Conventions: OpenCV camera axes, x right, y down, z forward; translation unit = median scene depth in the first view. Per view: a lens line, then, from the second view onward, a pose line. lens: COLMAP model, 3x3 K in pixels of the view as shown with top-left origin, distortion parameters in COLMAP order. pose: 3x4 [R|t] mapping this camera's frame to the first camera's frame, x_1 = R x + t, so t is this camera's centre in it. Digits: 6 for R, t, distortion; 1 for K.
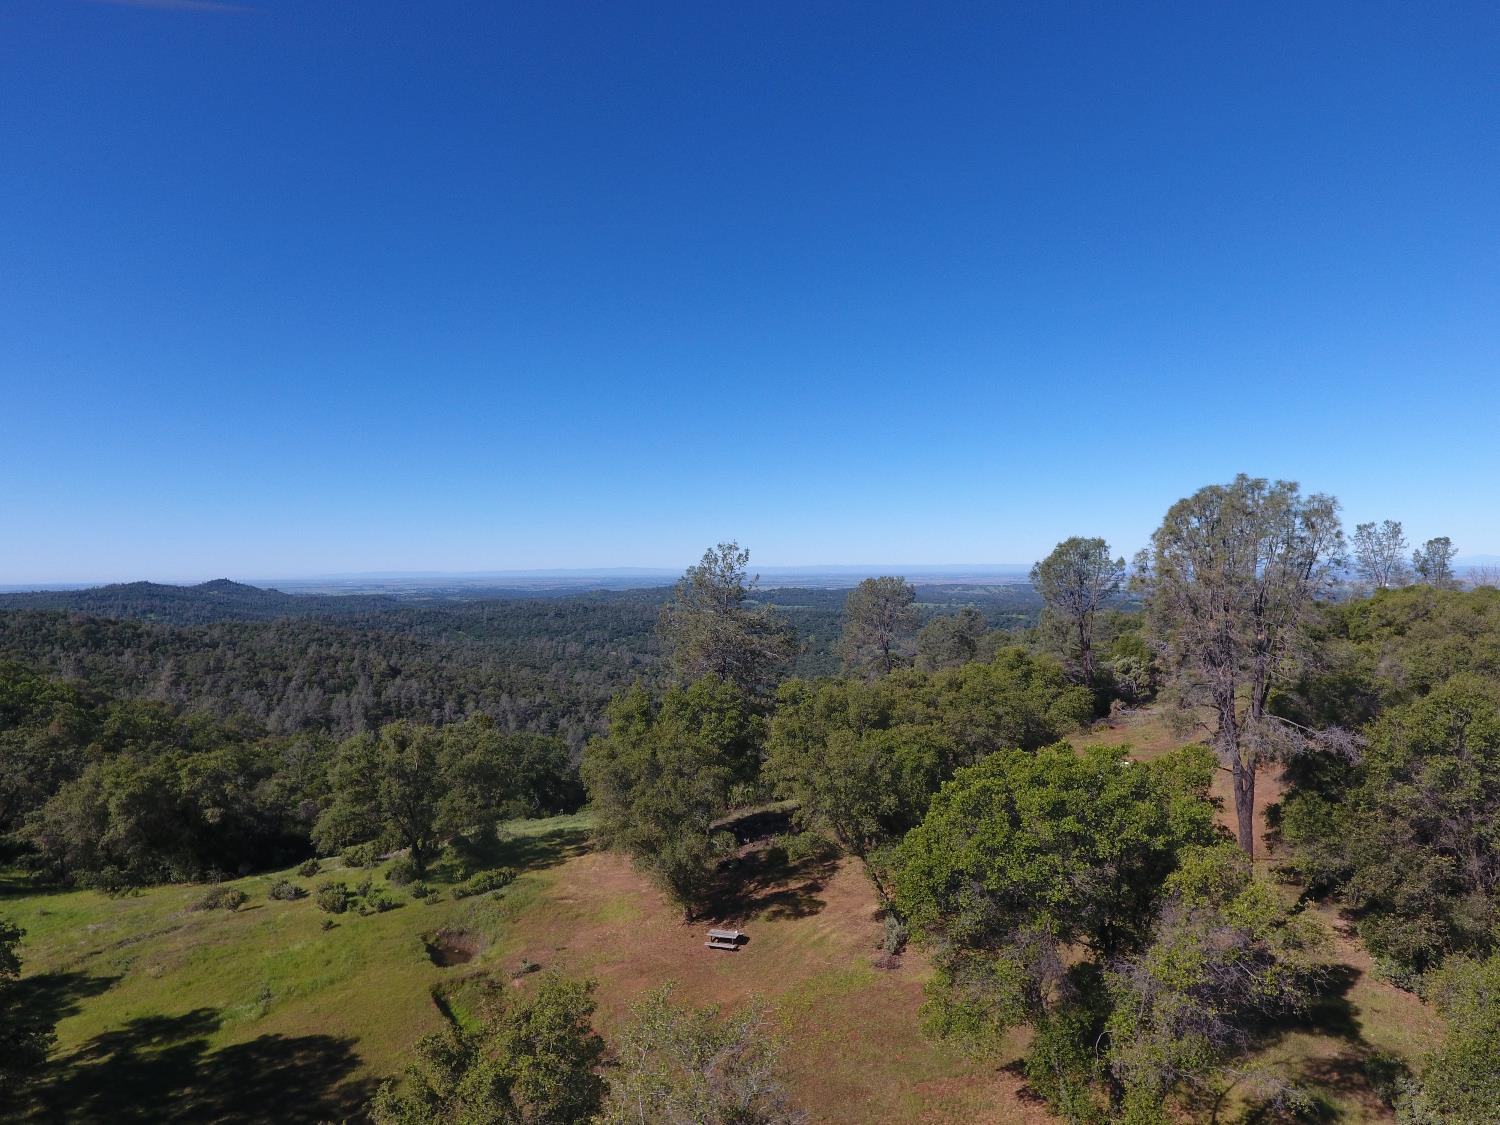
lens RADIAL K [[883.9, 0, 742.0], [0, 883.9, 562.6], [0, 0, 1]] dist [-0.000355, -0.003931]
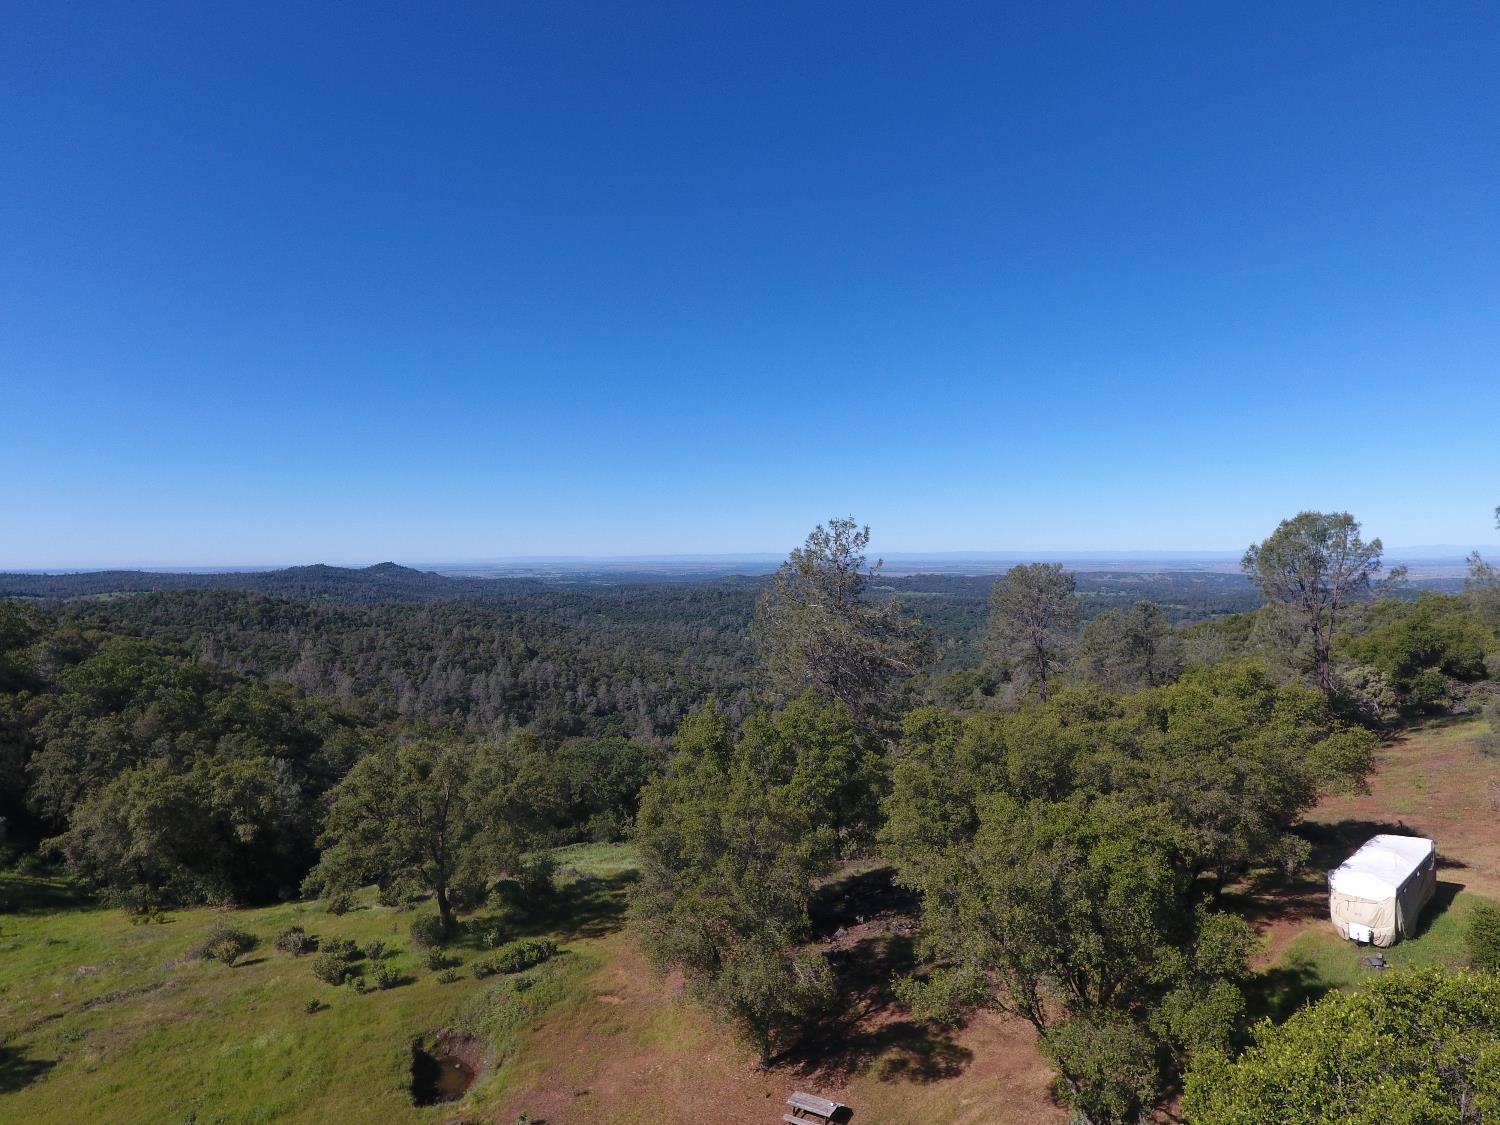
lens RADIAL K [[883.9, 0, 742.0], [0, 883.9, 562.6], [0, 0, 1]] dist [-0.000355, -0.003931]
pose [[0.988407, 0.005322, -0.151734, 0.015860], [-0.002854, 0.999860, 0.016478, 0.004092], [0.151800, -0.015854, 0.988284, 0.223595]]
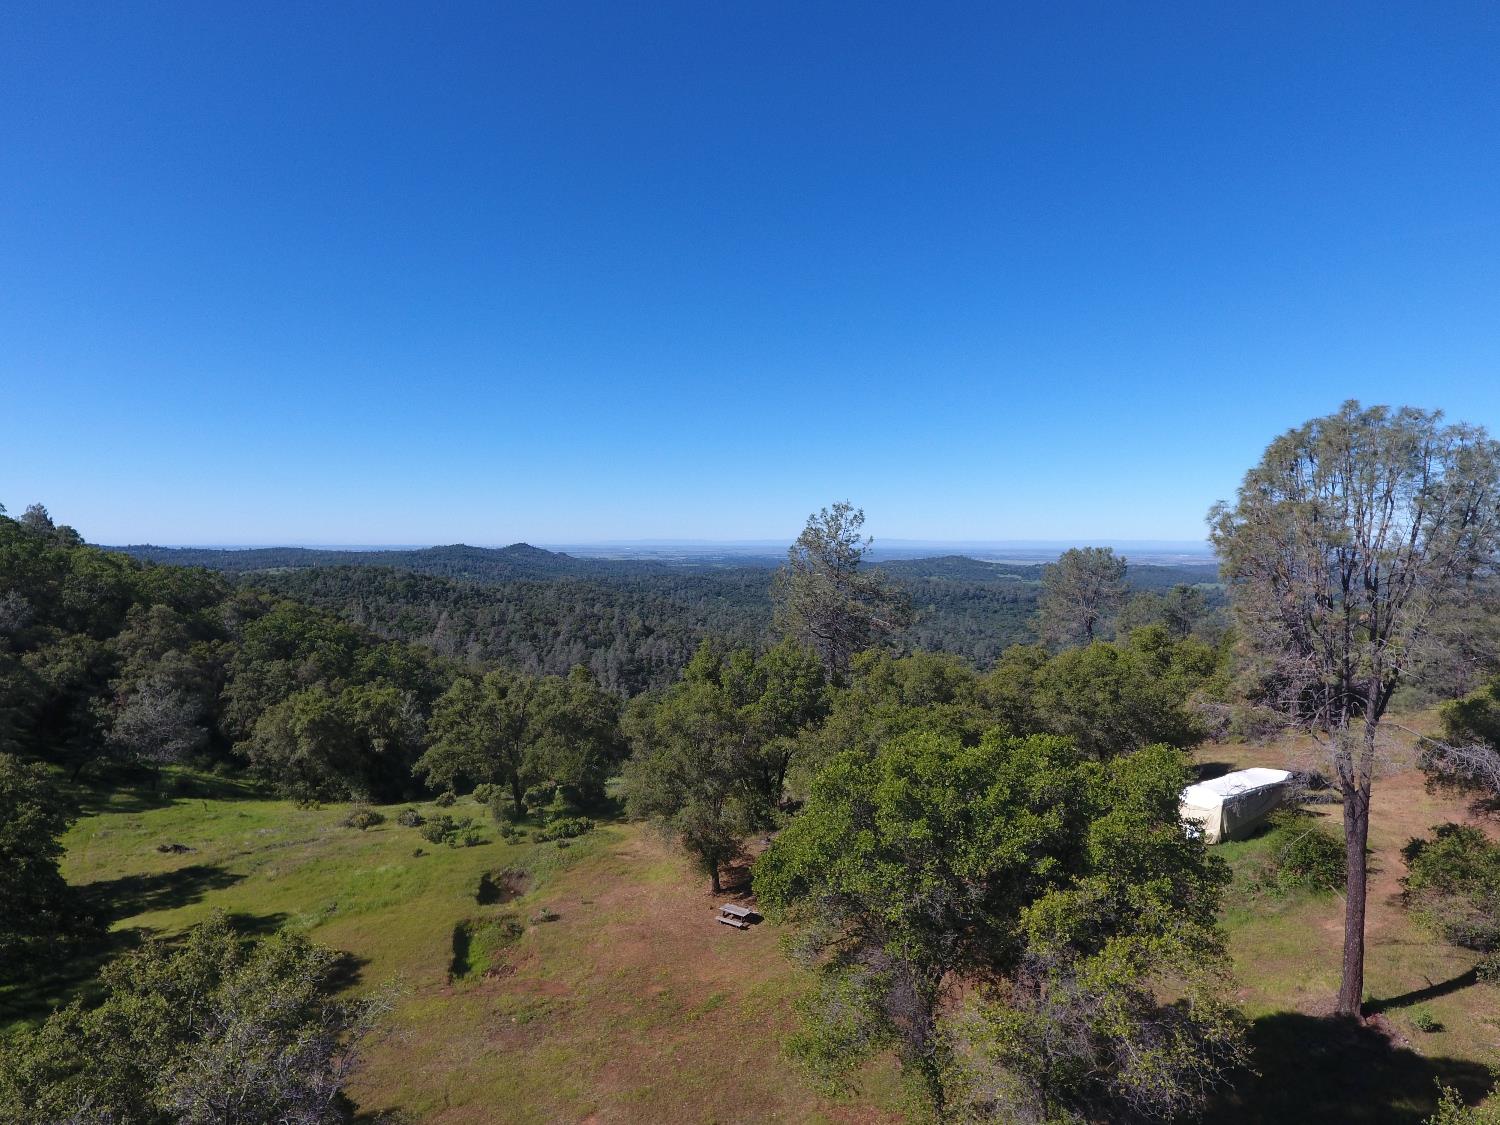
lens RADIAL K [[883.9, 0, 742.0], [0, 883.9, 562.6], [0, 0, 1]] dist [-0.000355, -0.003931]
pose [[0.958069, 0.023899, -0.285540, 0.157996], [-0.014558, 0.999289, 0.034789, 0.010549], [0.286169, -0.029174, 0.957735, 0.069796]]
